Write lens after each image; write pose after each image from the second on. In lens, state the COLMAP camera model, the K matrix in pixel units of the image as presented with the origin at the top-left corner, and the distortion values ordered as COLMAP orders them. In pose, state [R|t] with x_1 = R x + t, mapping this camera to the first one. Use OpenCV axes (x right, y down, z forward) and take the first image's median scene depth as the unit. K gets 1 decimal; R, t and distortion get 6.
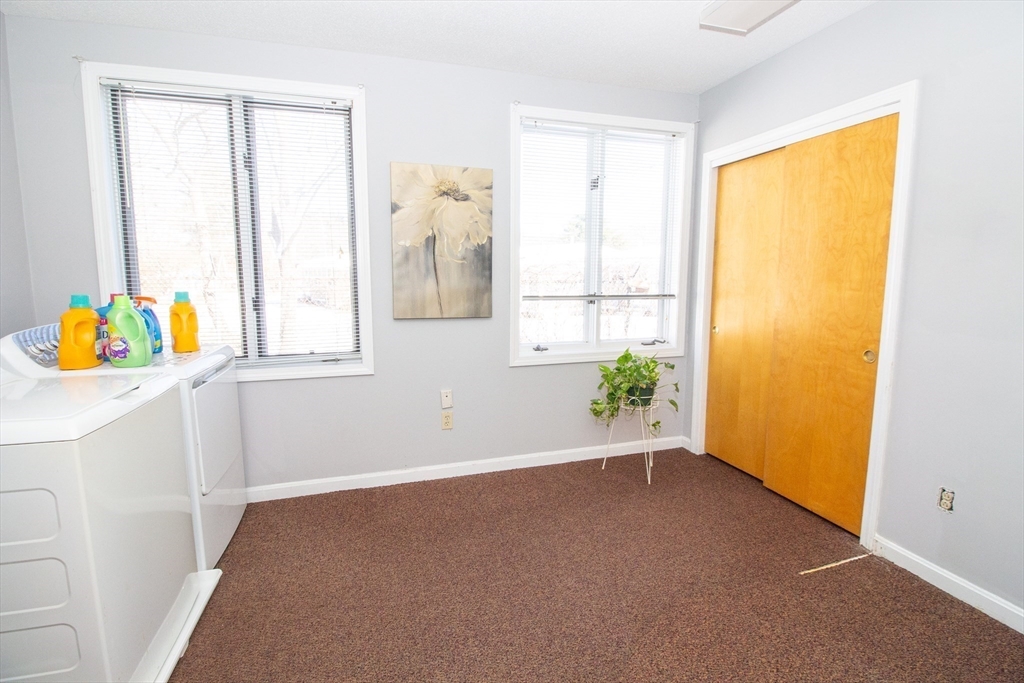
lens RADIAL K [[454.3, 0, 512.0], [0, 454.3, 341.5], [0, 0, 1]] dist [-0.000096, 0.000006]
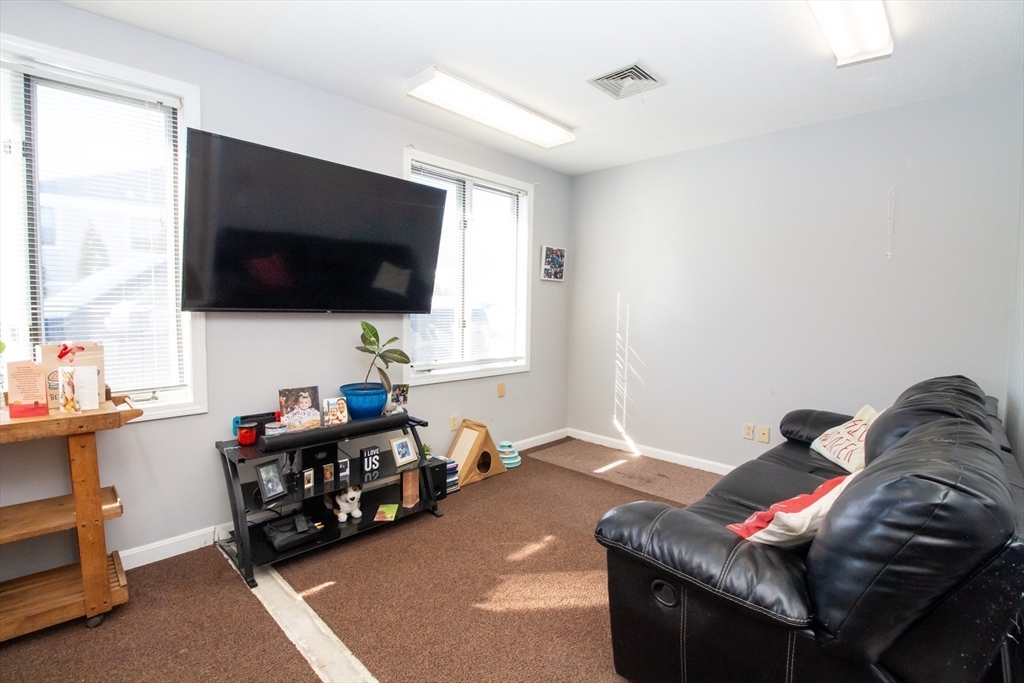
lens RADIAL K [[472.8, 0, 512.0], [0, 472.8, 341.5], [0, 0, 1]] dist [0.001707, 0.000125]
pose [[0.874347, -0.023699, 0.484722, -0.324939], [0.052736, 0.997532, -0.046356, 0.014248], [-0.482427, 0.066094, 0.873439, -0.096198]]
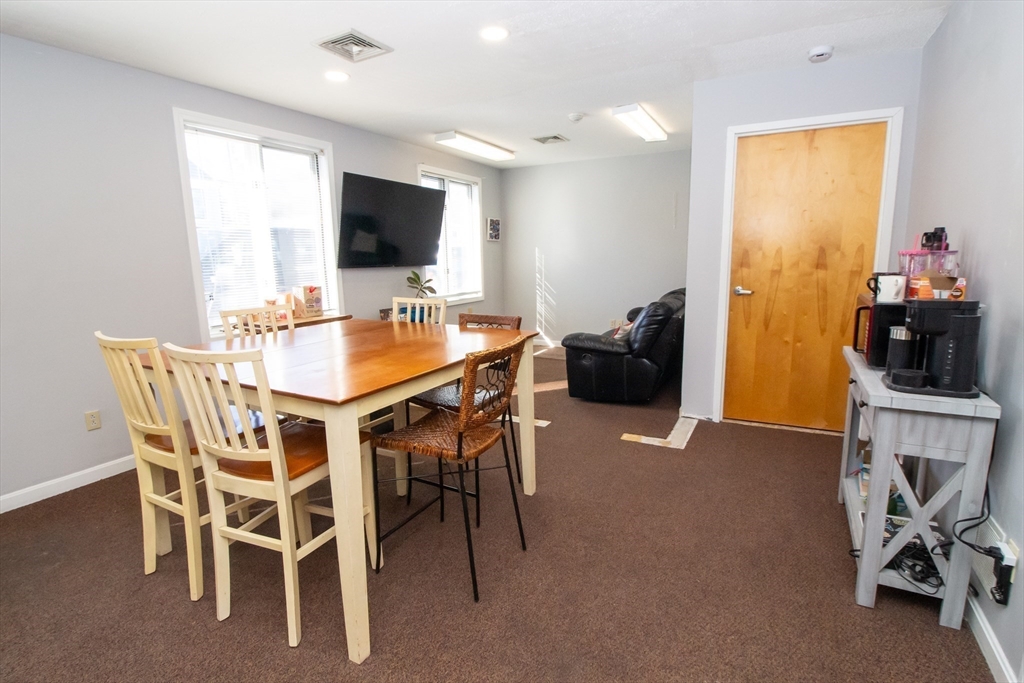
lens RADIAL K [[472.8, 0, 512.0], [0, 472.8, 341.5], [0, 0, 1]] dist [0.001707, 0.000125]
pose [[0.722327, -0.138051, 0.677633, -1.088753], [0.112438, 0.990279, 0.081891, 0.068486], [-0.682350, 0.017040, 0.730827, -0.623363]]
